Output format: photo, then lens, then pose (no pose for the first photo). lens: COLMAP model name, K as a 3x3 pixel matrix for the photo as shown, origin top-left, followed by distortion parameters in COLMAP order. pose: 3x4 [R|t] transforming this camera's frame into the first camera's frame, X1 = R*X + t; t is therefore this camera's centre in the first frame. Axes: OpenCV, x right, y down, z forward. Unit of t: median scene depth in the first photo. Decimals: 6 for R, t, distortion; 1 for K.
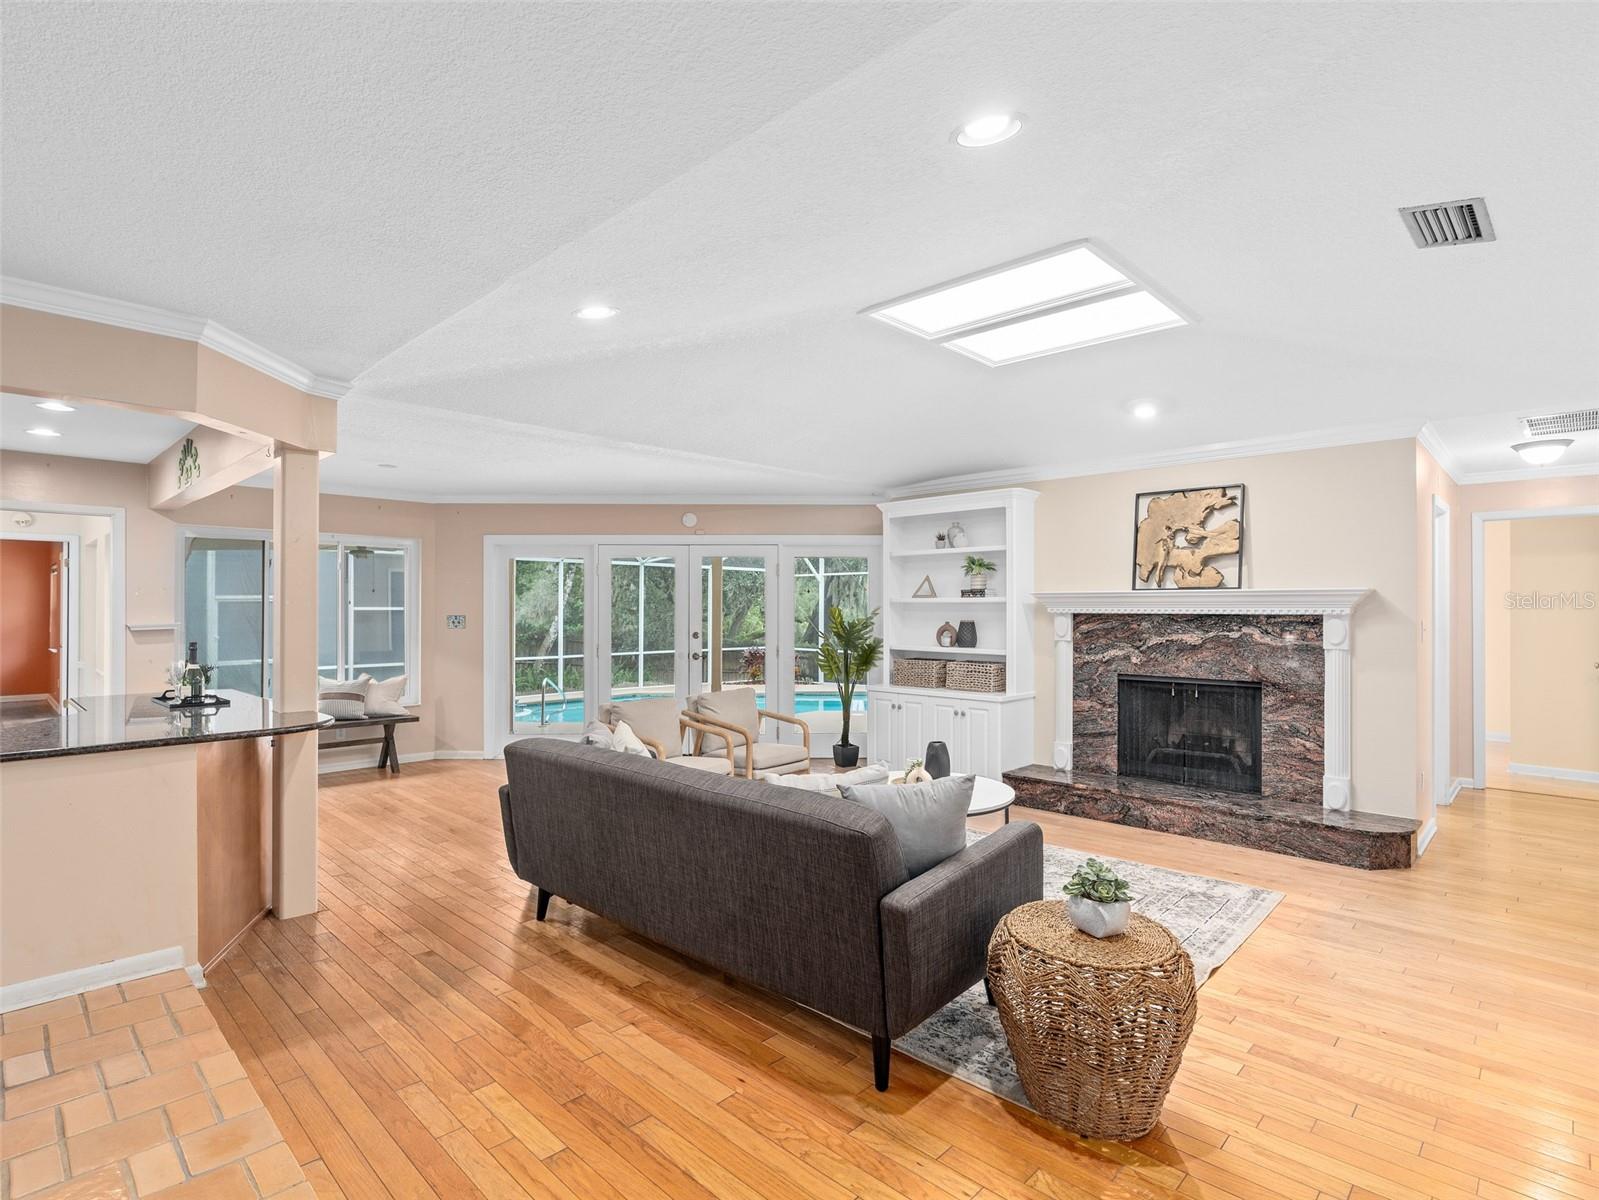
lens RADIAL K [[820.2, 0, 787.5], [0, 820.2, 601.9], [0, 0, 1]] dist [-0.005310, 0.001840]
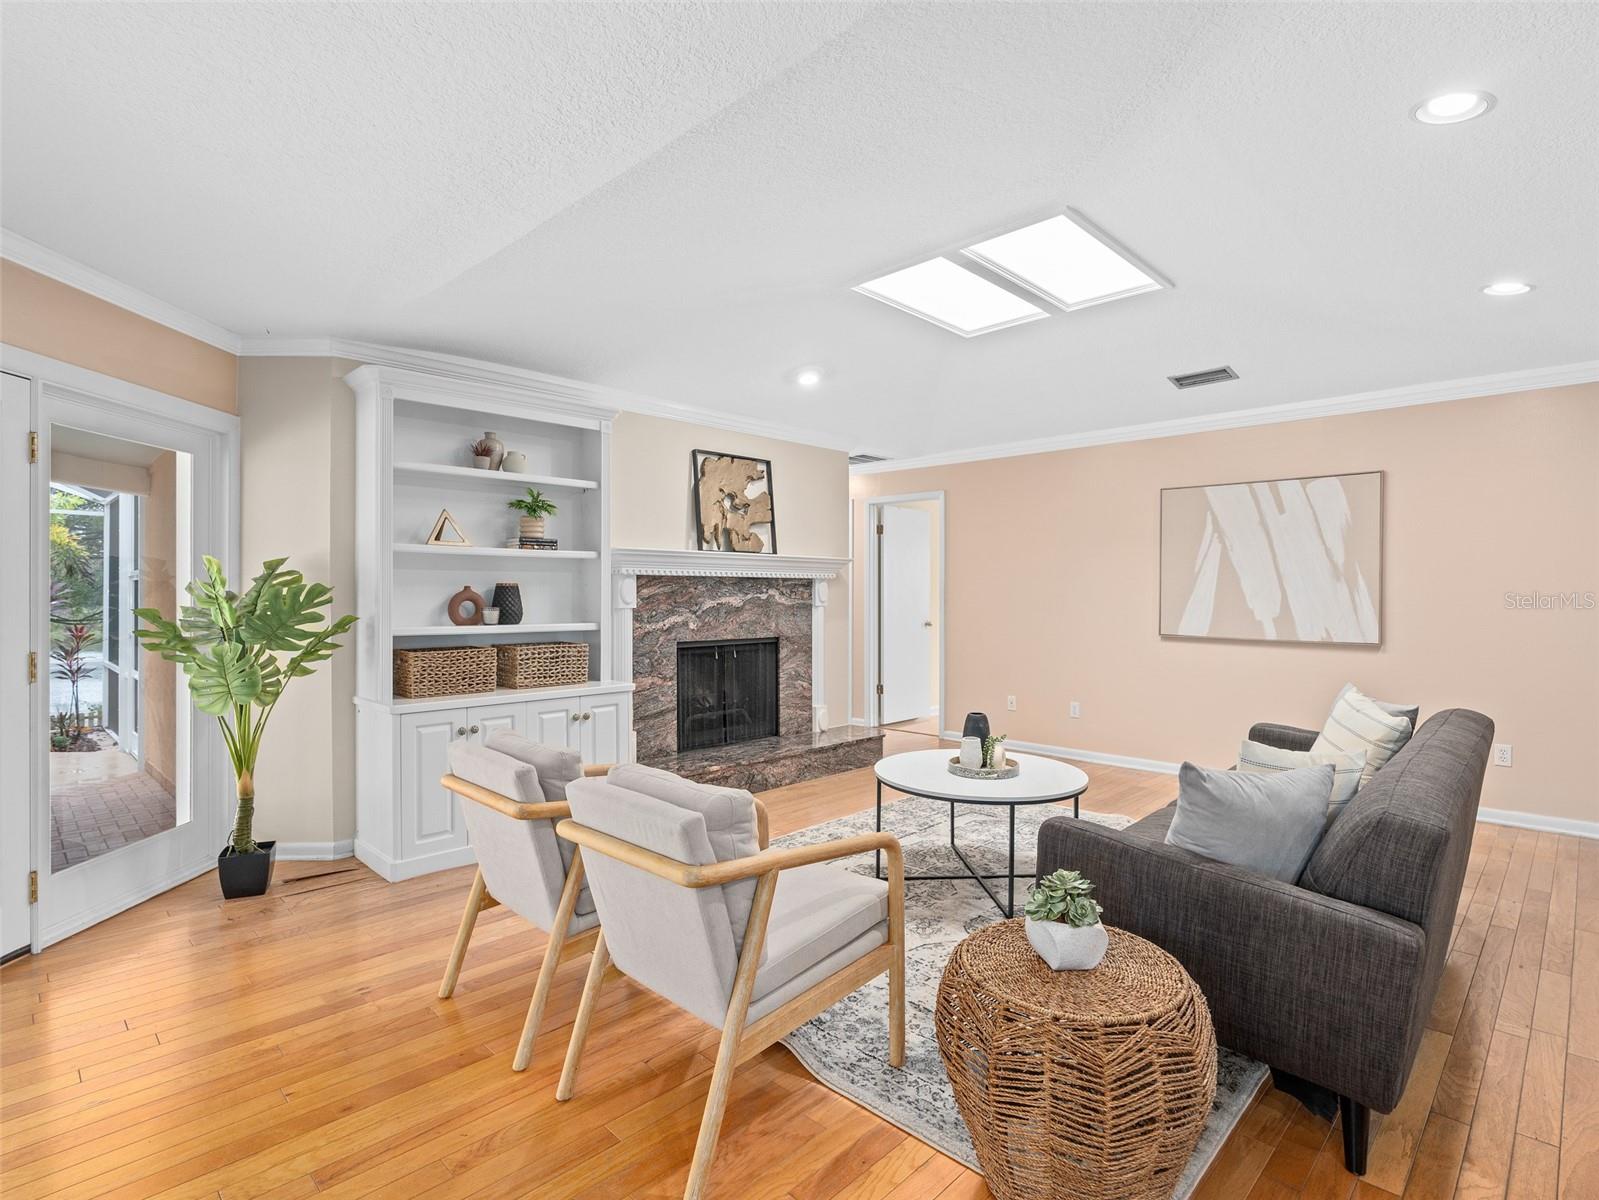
lens RADIAL K [[820.2, 0, 793.4], [0, 820.2, 592.6], [0, 0, 1]] dist [-0.005310, 0.001840]
pose [[0.006215, -0.008425, 0.999945, -0.507857], [-0.017459, 0.999811, 0.008533, 0.022979], [-0.999828, -0.017511, 0.006067, 0.871895]]
